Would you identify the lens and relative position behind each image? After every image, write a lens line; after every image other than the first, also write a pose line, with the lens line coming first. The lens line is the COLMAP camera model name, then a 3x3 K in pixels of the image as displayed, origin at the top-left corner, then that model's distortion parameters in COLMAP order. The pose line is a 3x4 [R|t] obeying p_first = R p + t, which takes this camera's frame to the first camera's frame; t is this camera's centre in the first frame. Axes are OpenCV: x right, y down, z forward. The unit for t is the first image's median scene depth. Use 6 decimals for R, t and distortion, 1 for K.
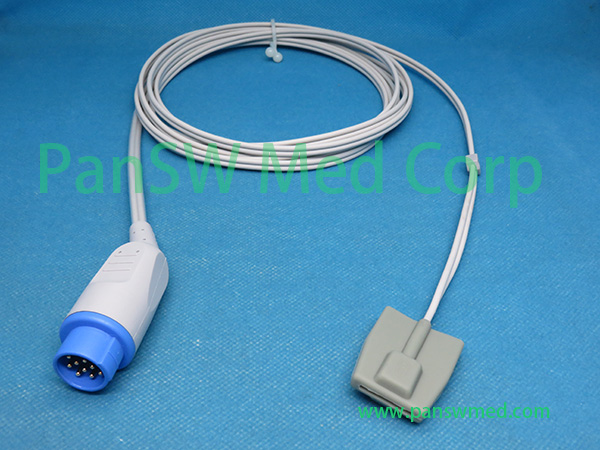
lens RADIAL K [[651.0, 0, 300.0], [0, 651.0, 225.0], [0, 0, 1]] dist [-0.074885, -0.014857]
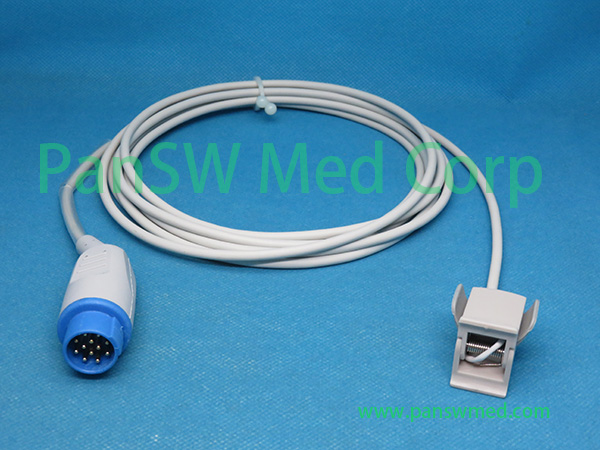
lens RADIAL K [[967.3, 0, 300.0], [0, 967.3, 225.0], [0, 0, 1]] dist [-0.169679, 0.090945]
pose [[0.996644, 0.033357, -0.074755, 0.126279], [-0.042792, 0.990800, -0.128394, 0.051866], [0.069785, 0.131162, 0.988902, -0.317849]]
